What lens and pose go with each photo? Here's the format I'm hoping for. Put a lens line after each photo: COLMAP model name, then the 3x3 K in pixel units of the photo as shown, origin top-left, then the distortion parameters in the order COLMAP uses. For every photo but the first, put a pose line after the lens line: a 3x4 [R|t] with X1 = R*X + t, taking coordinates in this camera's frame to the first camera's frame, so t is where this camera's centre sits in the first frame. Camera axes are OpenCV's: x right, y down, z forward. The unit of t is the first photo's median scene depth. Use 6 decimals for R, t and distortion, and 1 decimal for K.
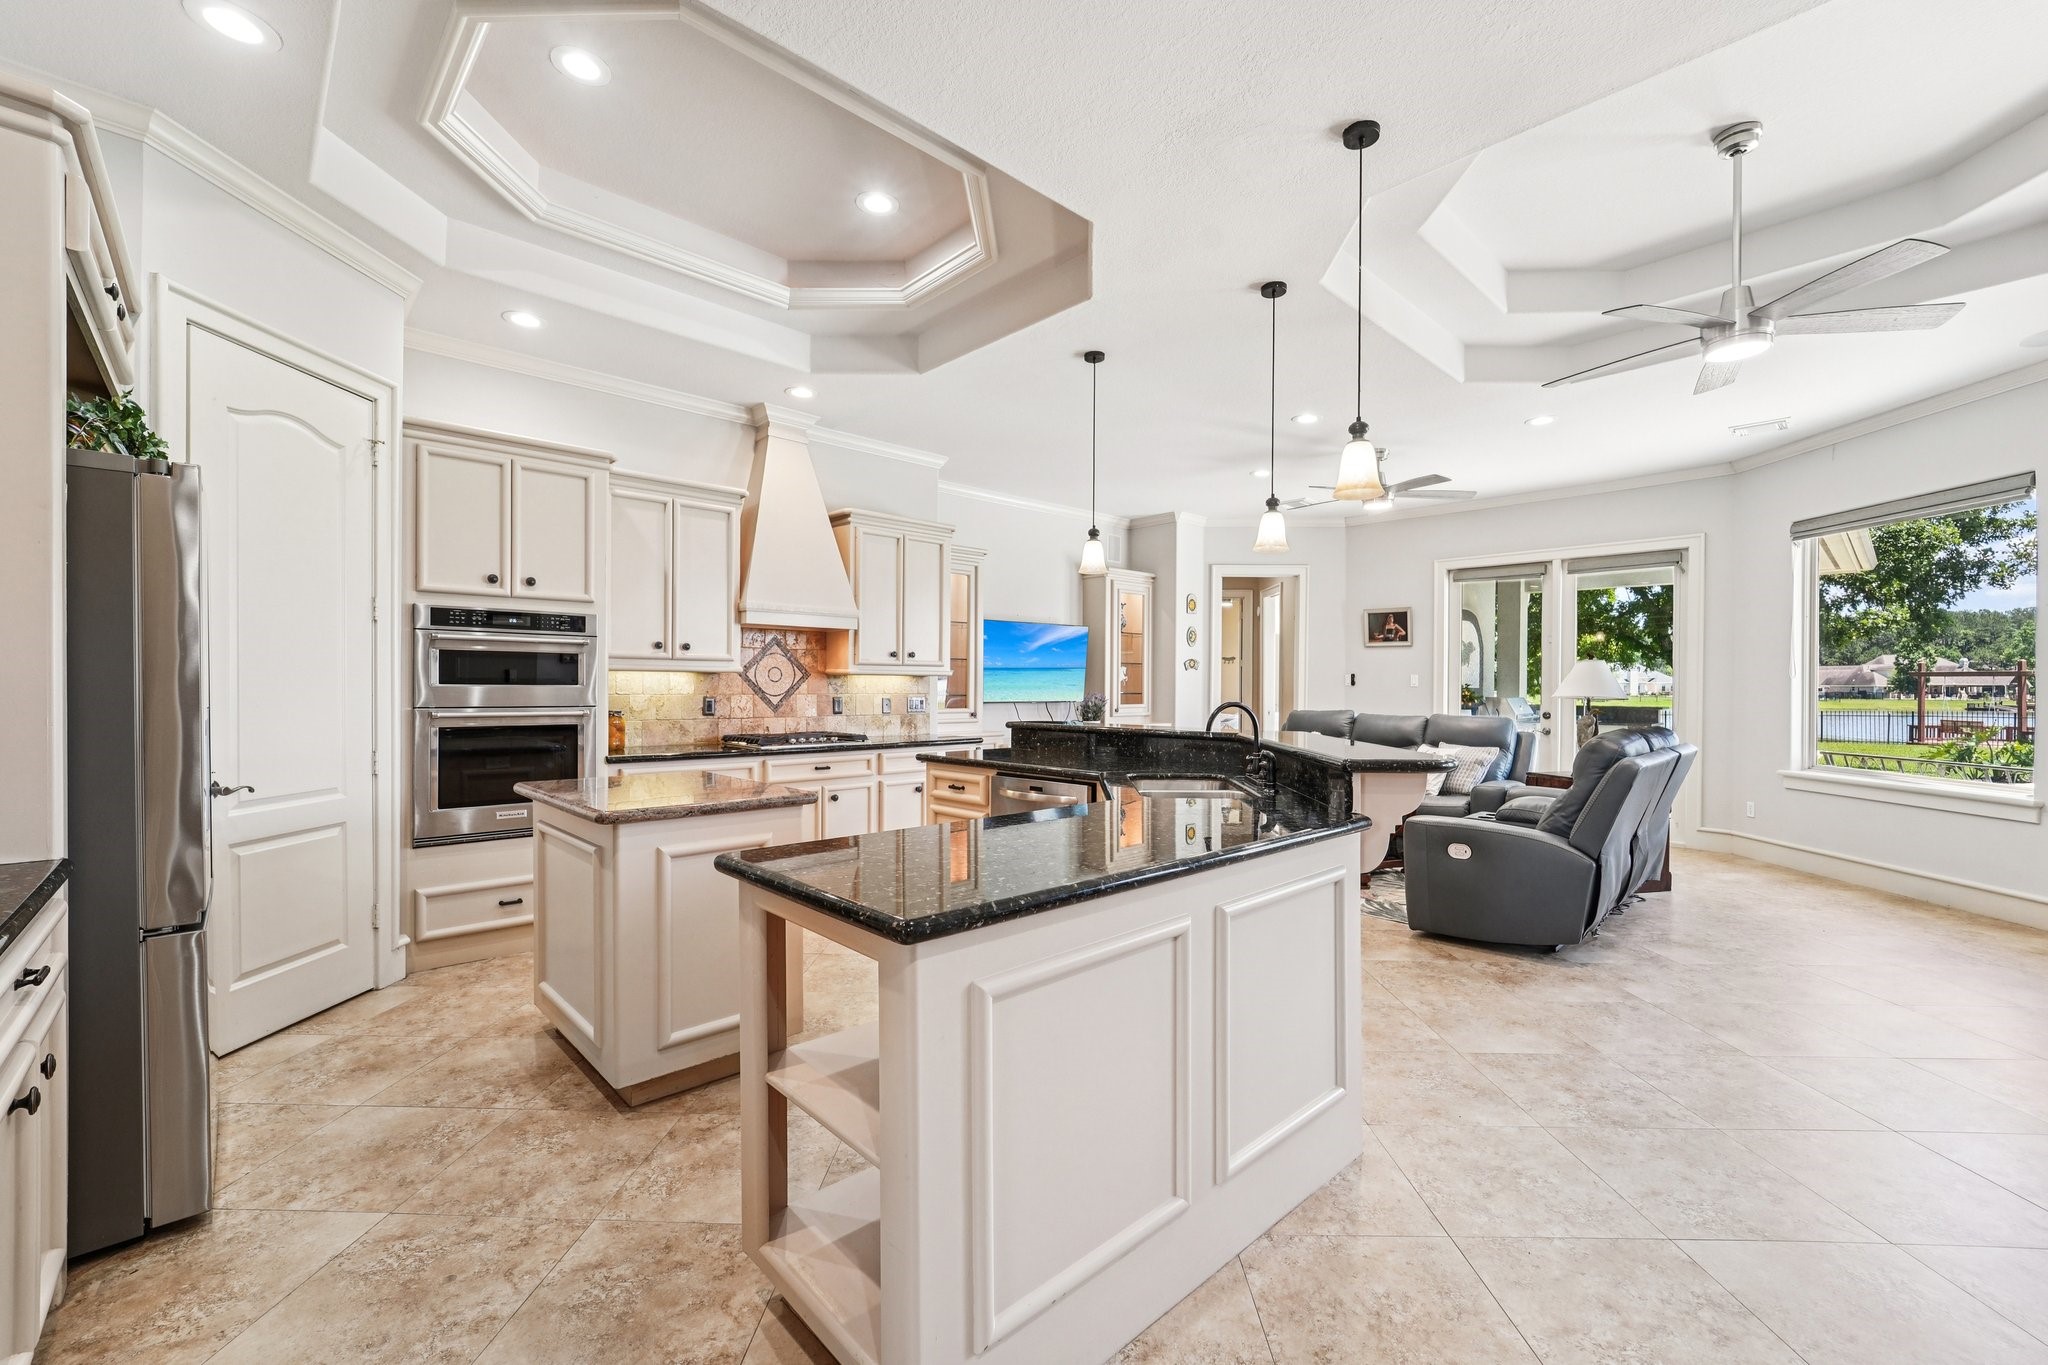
lens RADIAL K [[842.9, 0, 1029.7], [0, 842.9, 684.0], [0, 0, 1]] dist [-0.009505, 0.001730]
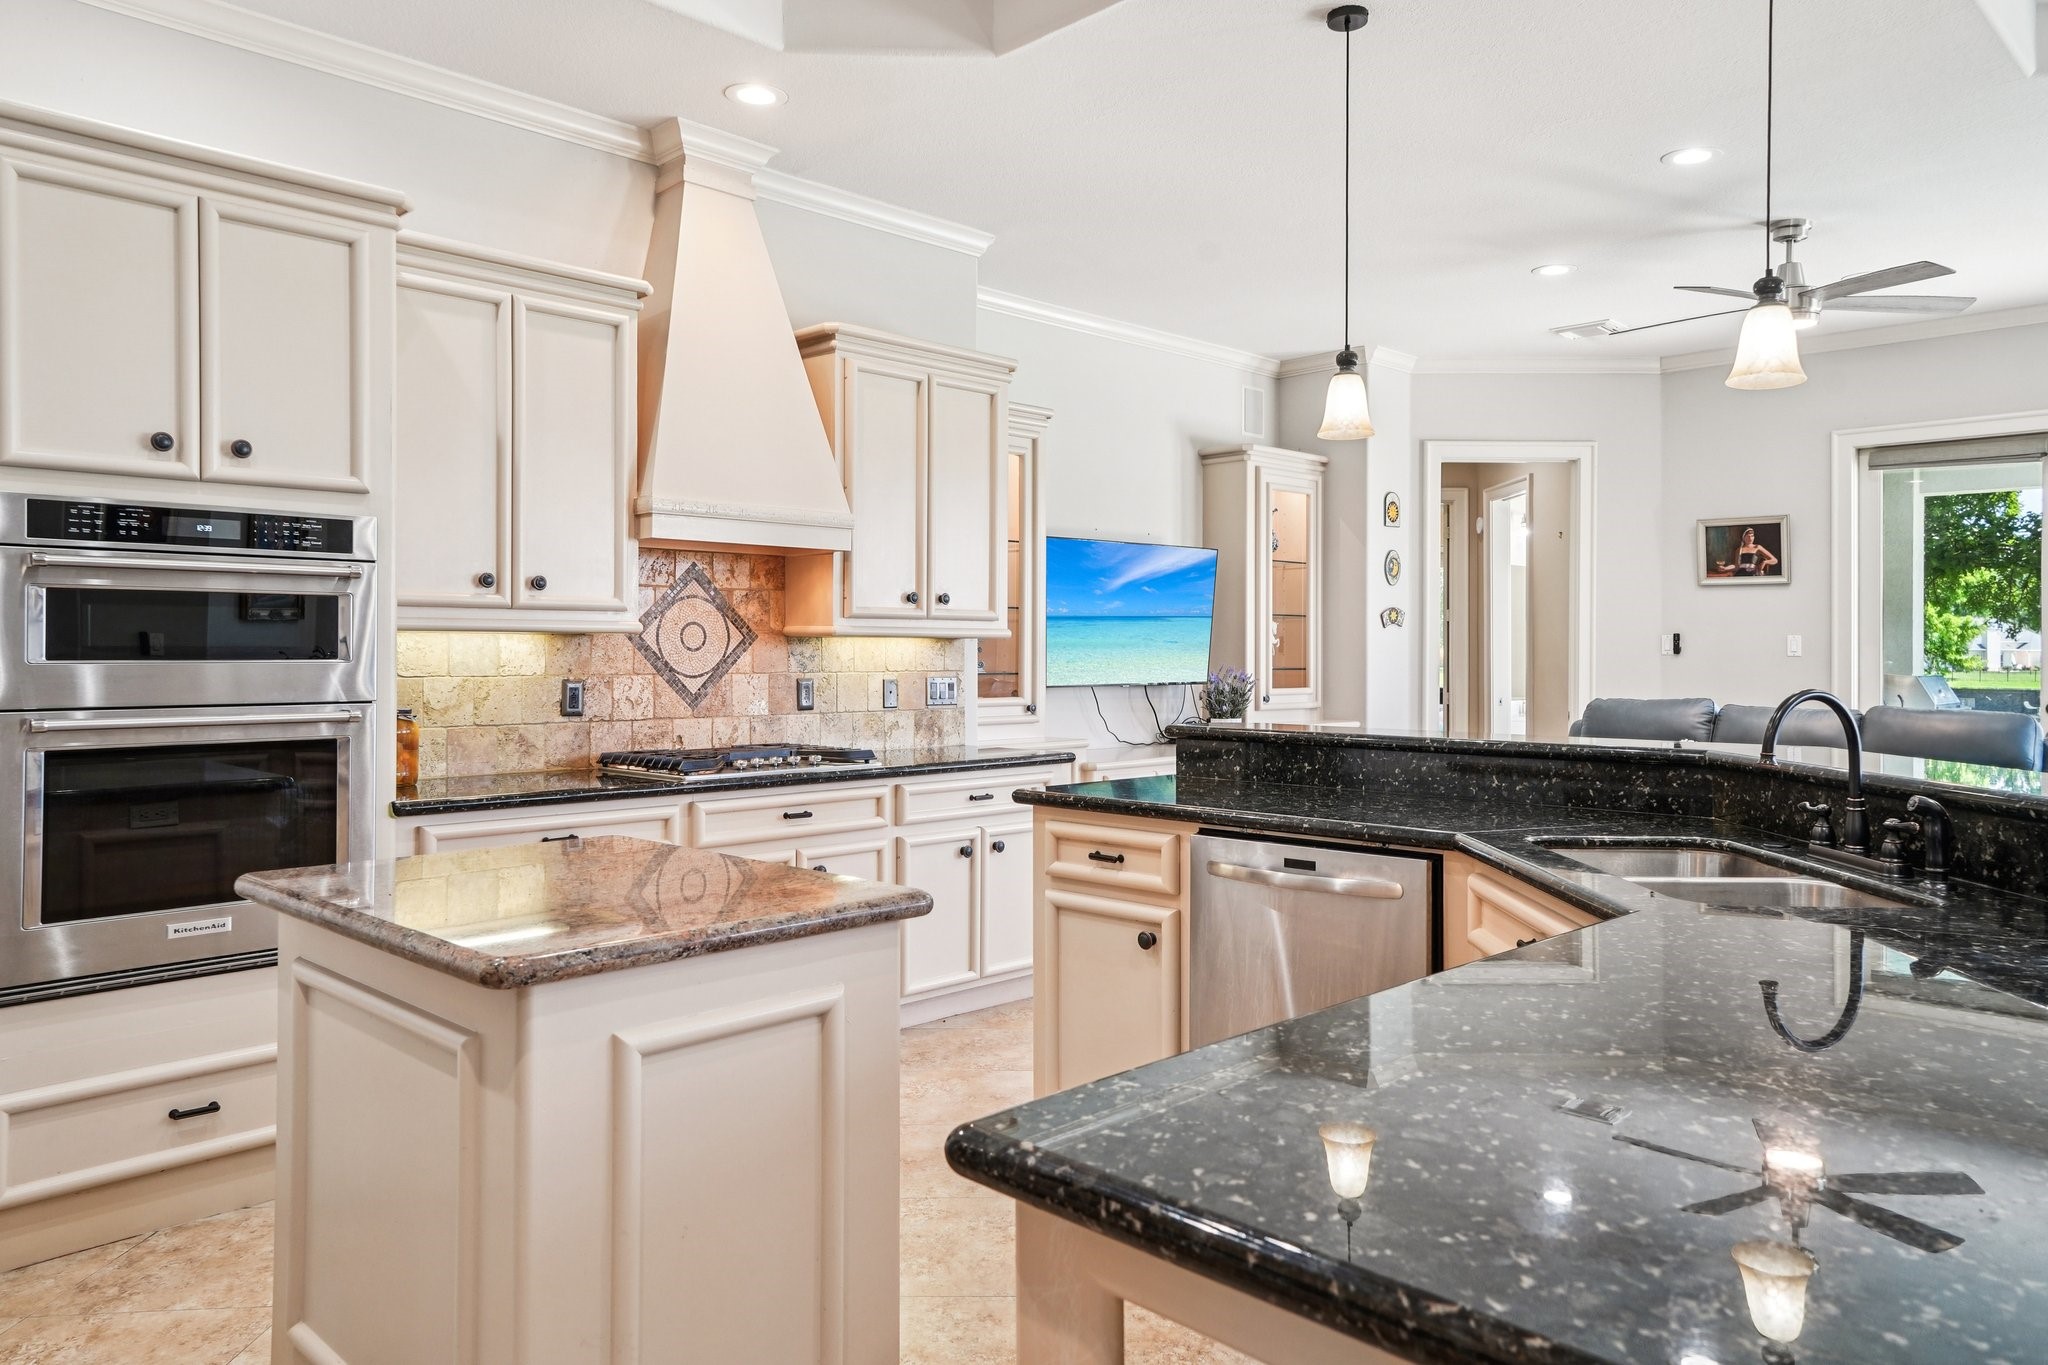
lens RADIAL K [[1393.2, 0, 1048.0], [0, 1393.2, 629.6], [0, 0, 1]] dist [0.017353, 0.018882]
pose [[0.999449, -0.002191, 0.033120, -0.114993], [0.002711, 0.999874, -0.015670, -0.001327], [-0.033082, 0.015751, 0.999329, 0.127255]]
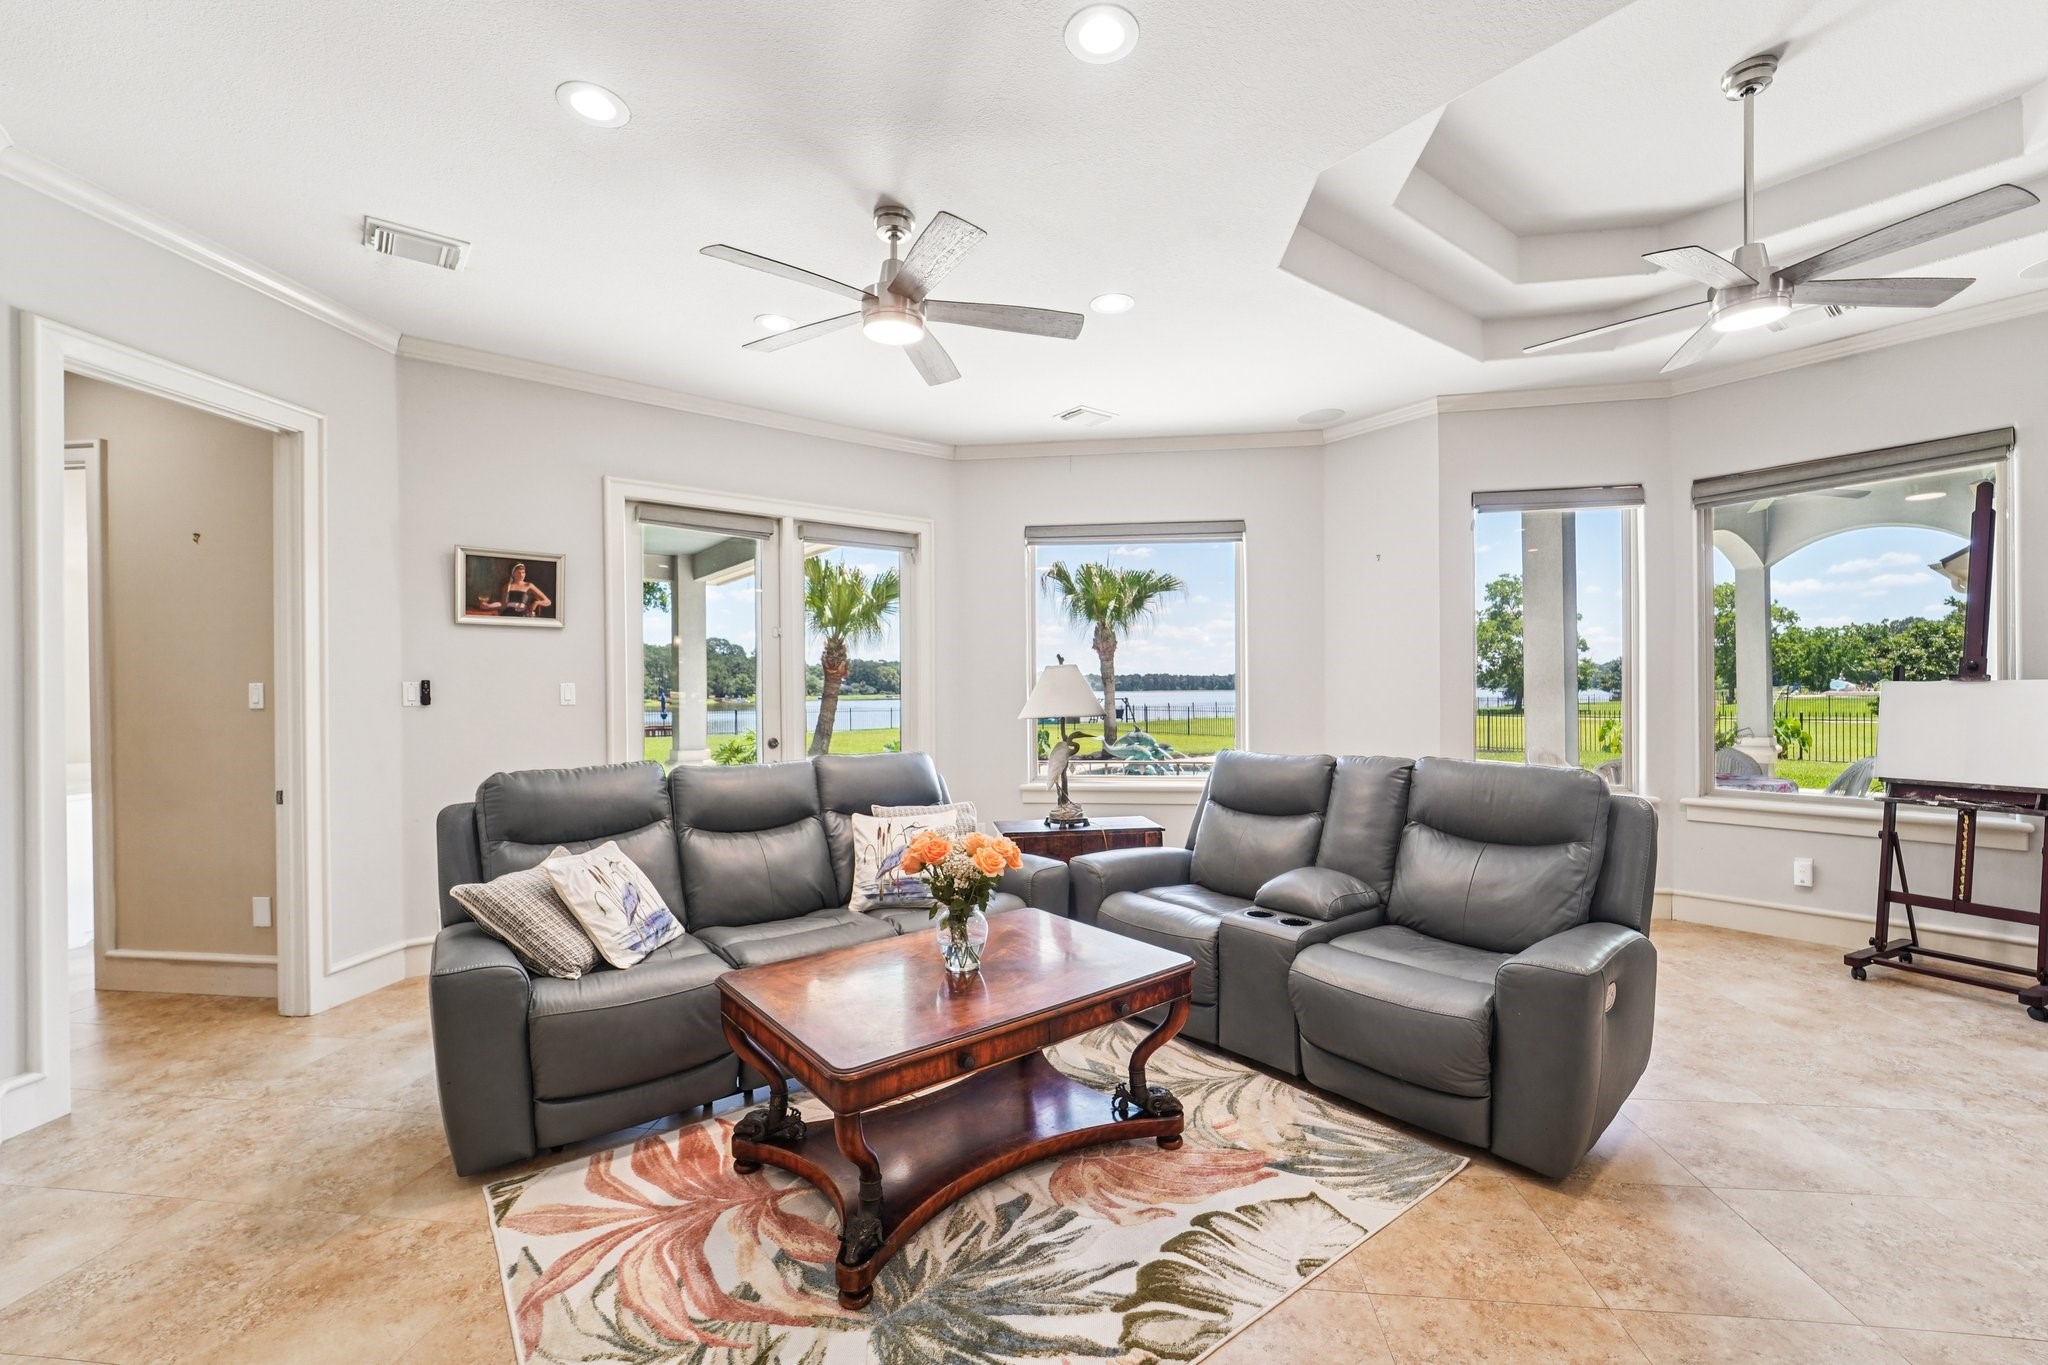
lens RADIAL K [[842.9, 0, 1005.6], [0, 842.9, 697.4], [0, 0, 1]] dist [-0.009505, 0.001730]
pose [[0.102878, -0.016518, 0.994557, -0.071400], [0.006592, 0.999851, 0.015924, -0.012277], [-0.994672, 0.004918, 0.102972, 1.061772]]
